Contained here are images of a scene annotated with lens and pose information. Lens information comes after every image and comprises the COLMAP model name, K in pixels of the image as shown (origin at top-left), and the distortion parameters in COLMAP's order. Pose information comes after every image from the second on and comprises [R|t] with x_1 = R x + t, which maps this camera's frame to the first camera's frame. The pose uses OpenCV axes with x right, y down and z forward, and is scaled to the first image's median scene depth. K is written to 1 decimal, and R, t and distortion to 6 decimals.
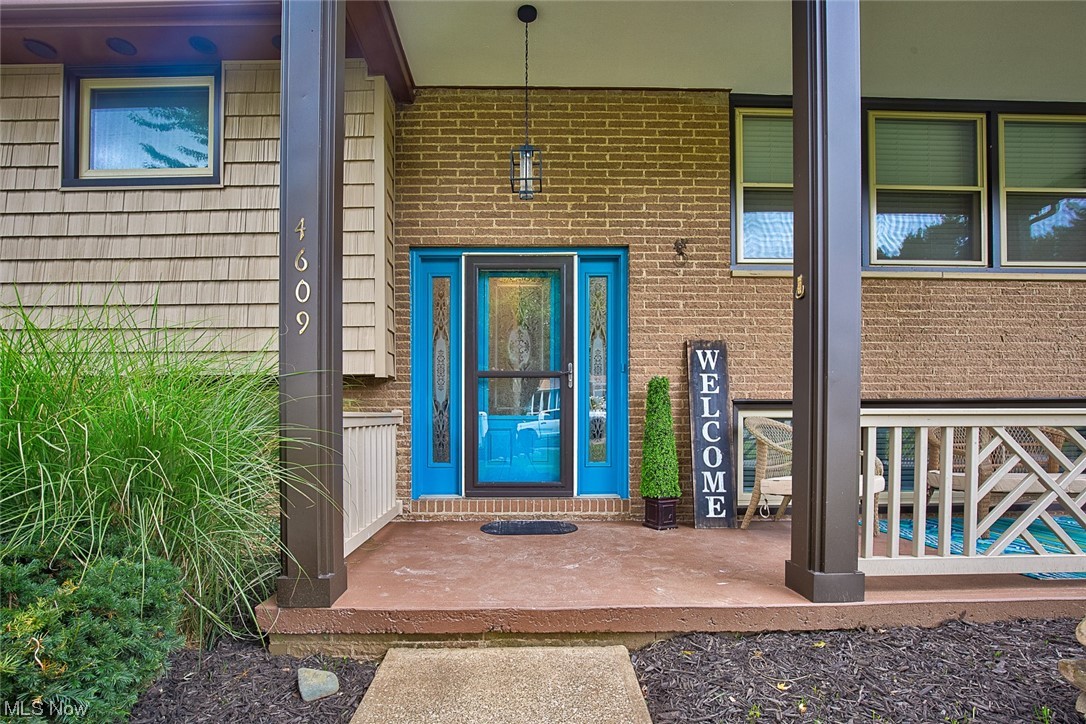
lens RADIAL K [[518.7, 0, 511.5], [0, 518.7, 416.3], [0, 0, 1]] dist [-0.022920, 0.000080]
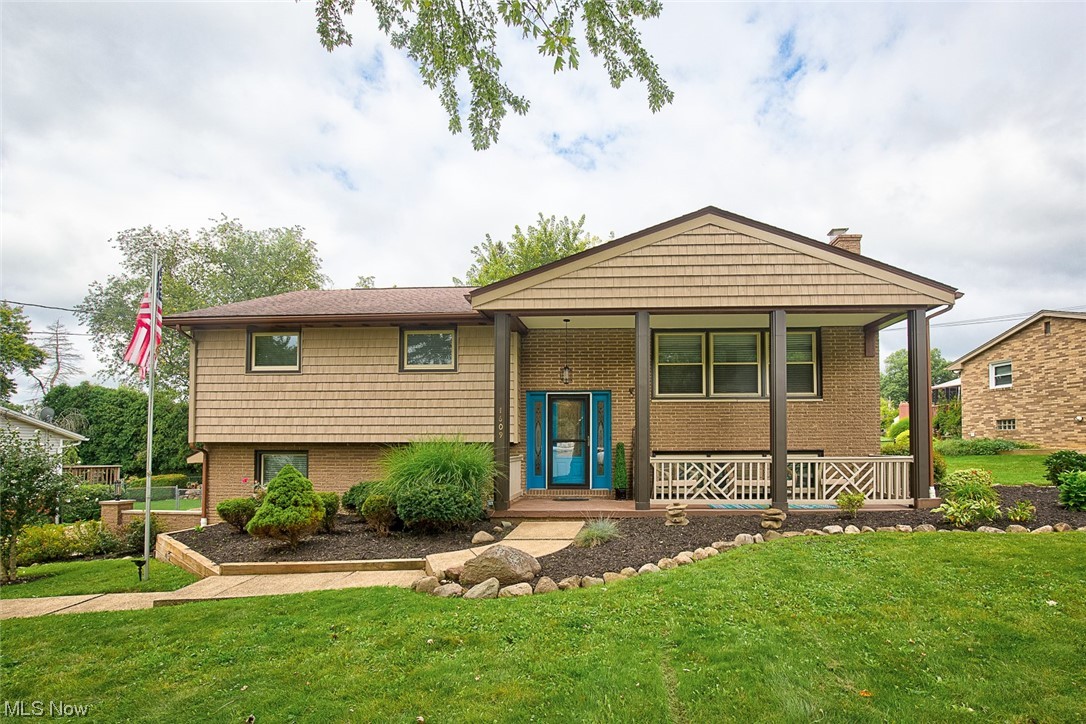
lens RADIAL K [[520.7, 0, 587.8], [0, 520.7, 424.7], [0, 0, 1]] dist [-0.021969, 0.001198]
pose [[0.998765, -0.001459, -0.049672, 0.246657], [-0.000438, 0.999271, -0.038165, -0.064052], [0.049692, 0.038139, 0.998036, -1.616715]]
